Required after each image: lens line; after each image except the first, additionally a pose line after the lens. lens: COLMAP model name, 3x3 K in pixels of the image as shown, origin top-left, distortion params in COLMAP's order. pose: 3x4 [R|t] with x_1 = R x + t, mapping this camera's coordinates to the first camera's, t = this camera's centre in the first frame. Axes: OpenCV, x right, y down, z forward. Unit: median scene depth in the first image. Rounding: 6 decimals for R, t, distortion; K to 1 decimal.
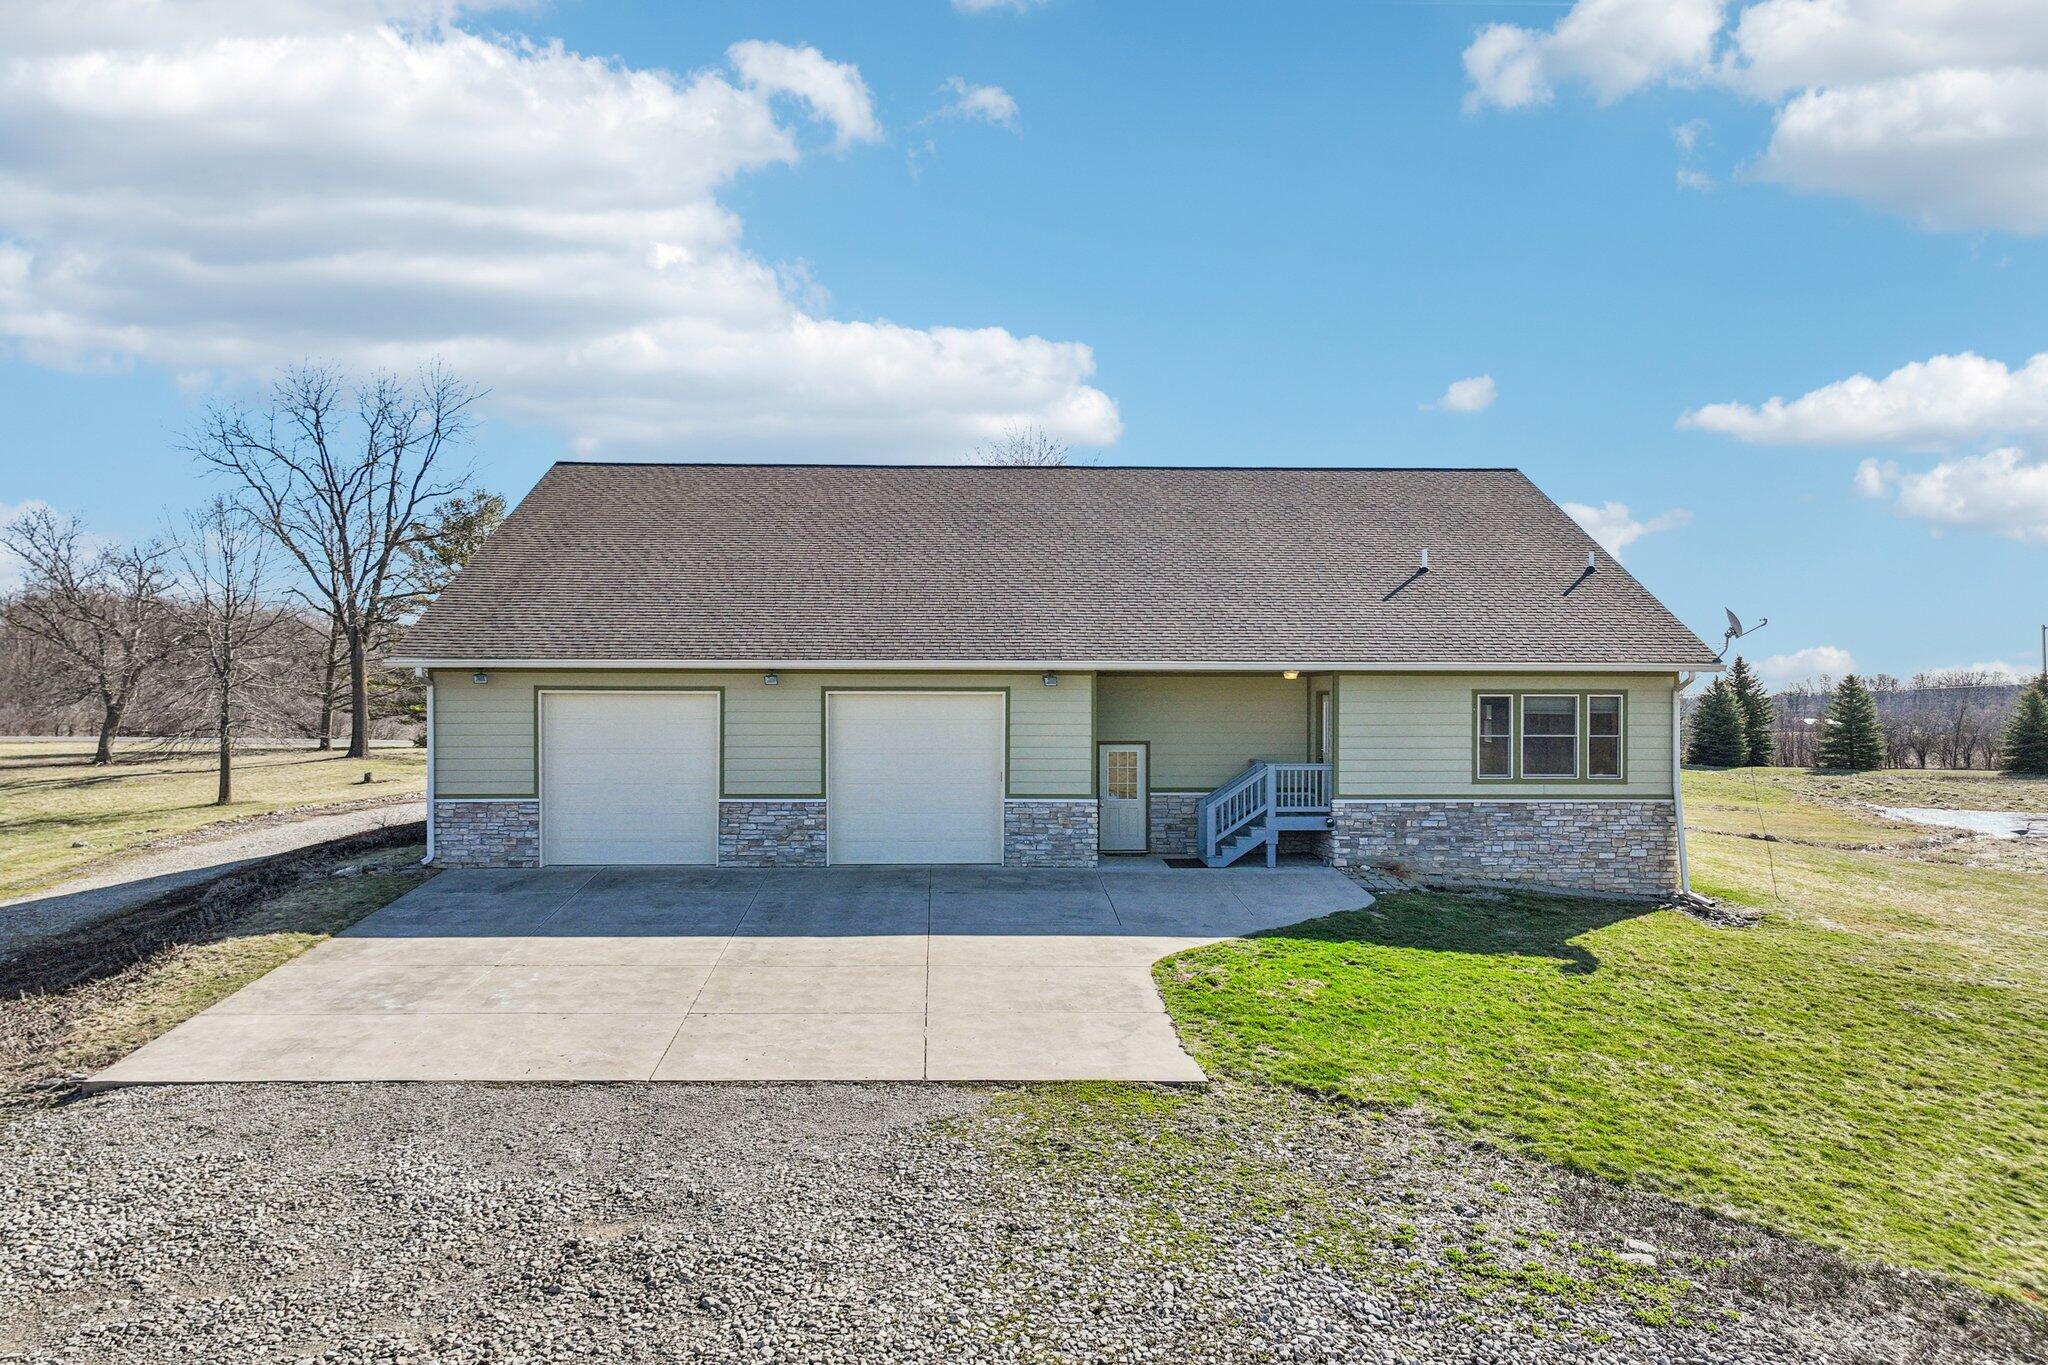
lens RADIAL K [[1472.0, 0, 1009.3], [0, 1472.0, 693.6], [0, 0, 1]] dist [0.004933, 0.000338]
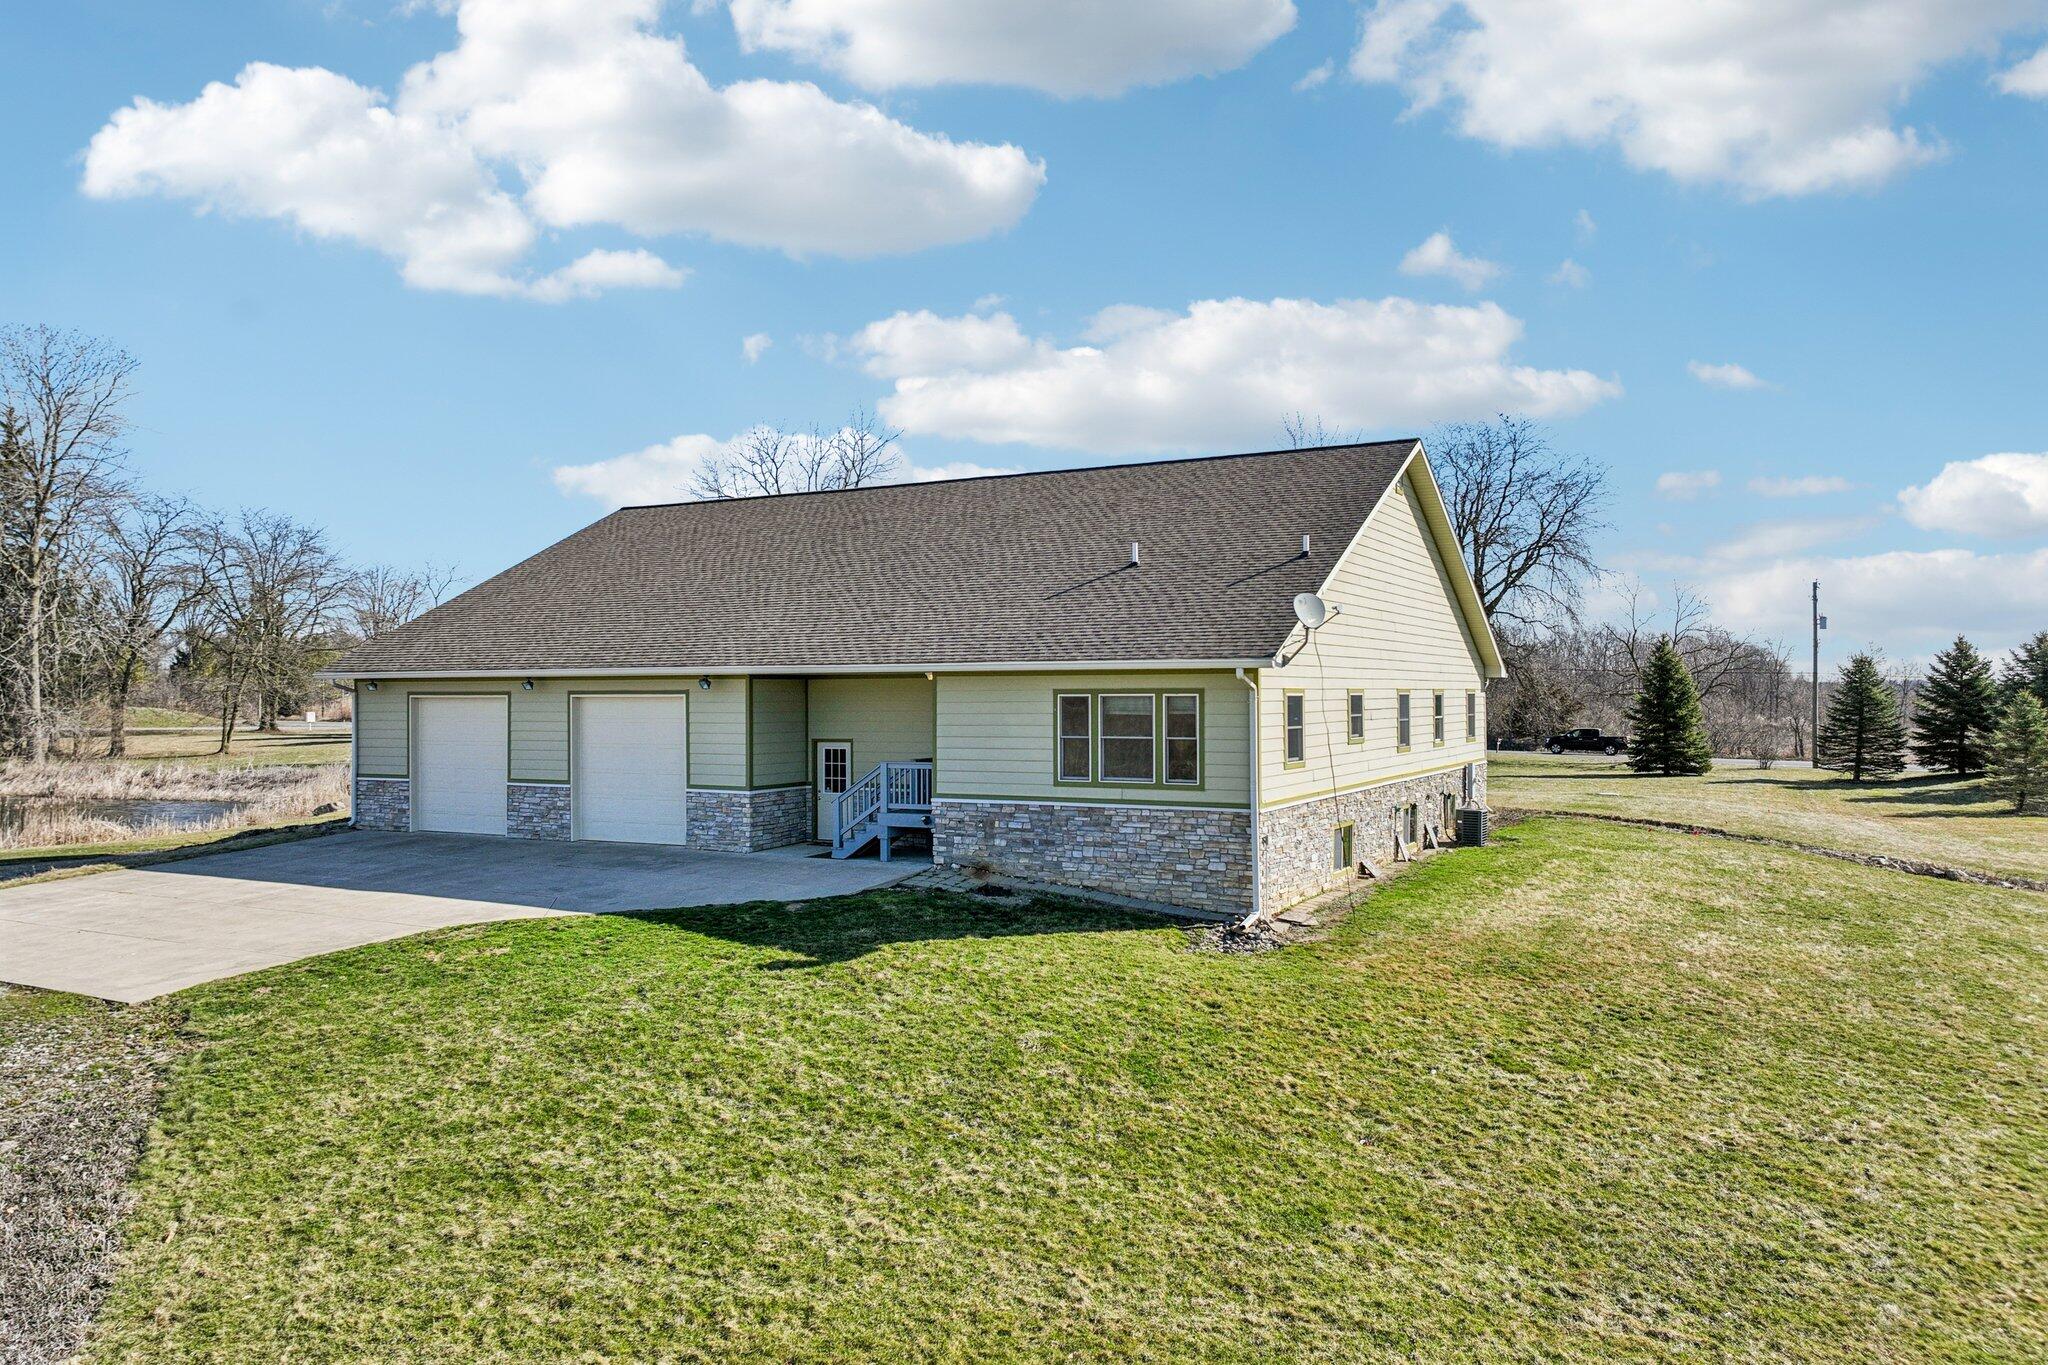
lens RADIAL K [[1454.3, 0, 1013.2], [0, 1454.3, 681.6], [0, 0, 1]] dist [0.006695, 0.001222]
pose [[0.865551, -0.010036, -0.500720, 0.774275], [0.005033, 0.999923, -0.011341, 0.002942], [0.500795, 0.007296, 0.865535, 0.154269]]
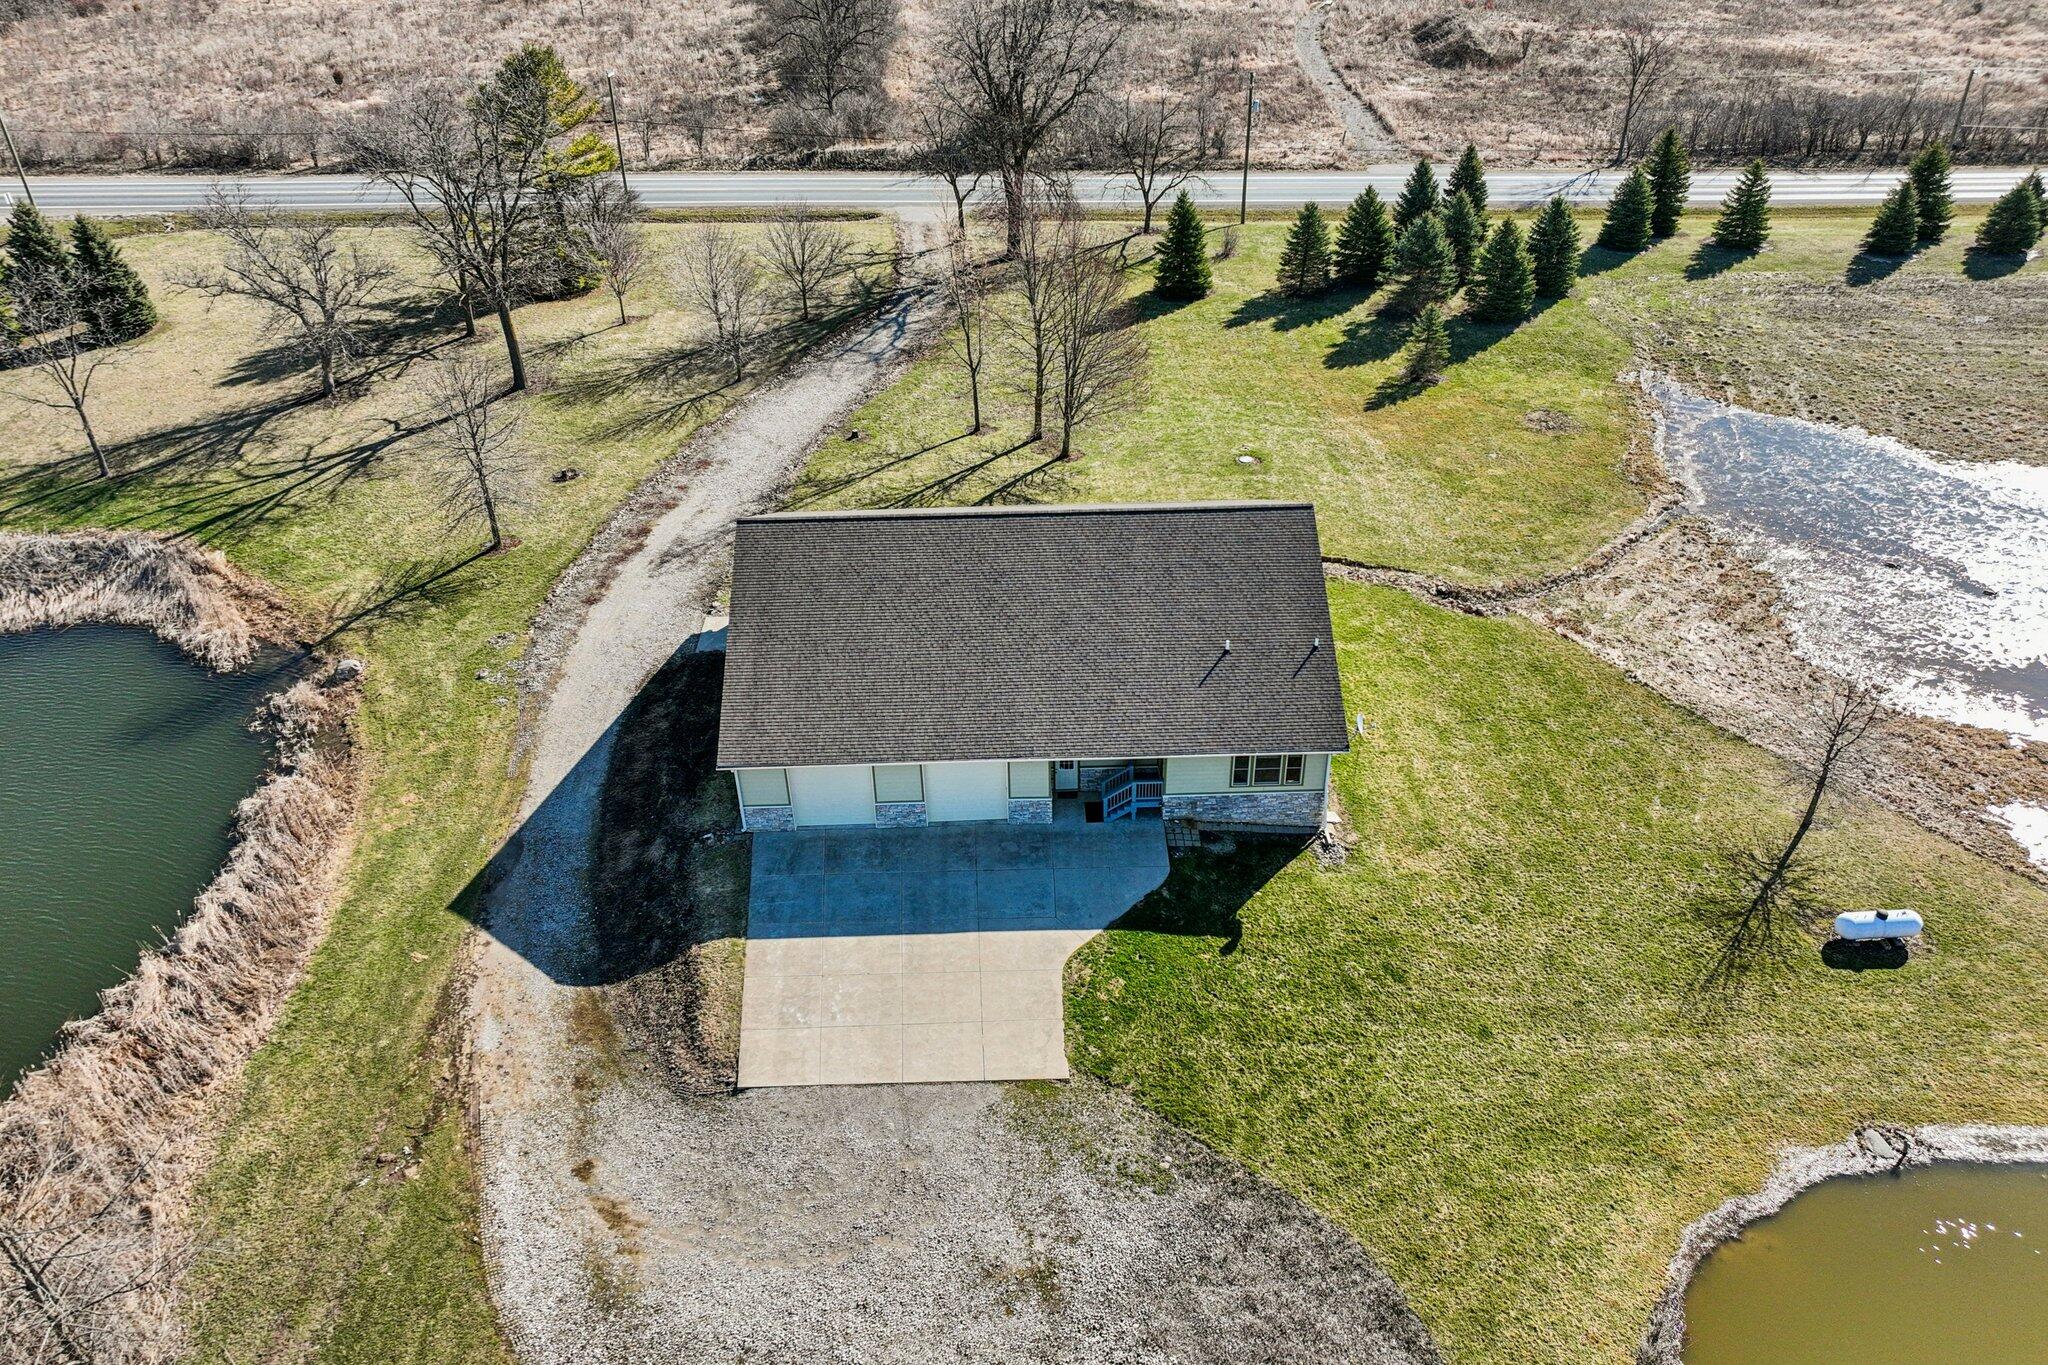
lens RADIAL K [[1522.6, 0, 1024.0], [0, 1522.6, 682.5], [0, 0, 1]] dist [0.001937, 0.003950]
pose [[0.999833, -0.016057, -0.008739, 0.041199], [0.018199, 0.829211, 0.558639, -1.292910], [-0.001724, -0.558705, 0.829365, -0.729570]]
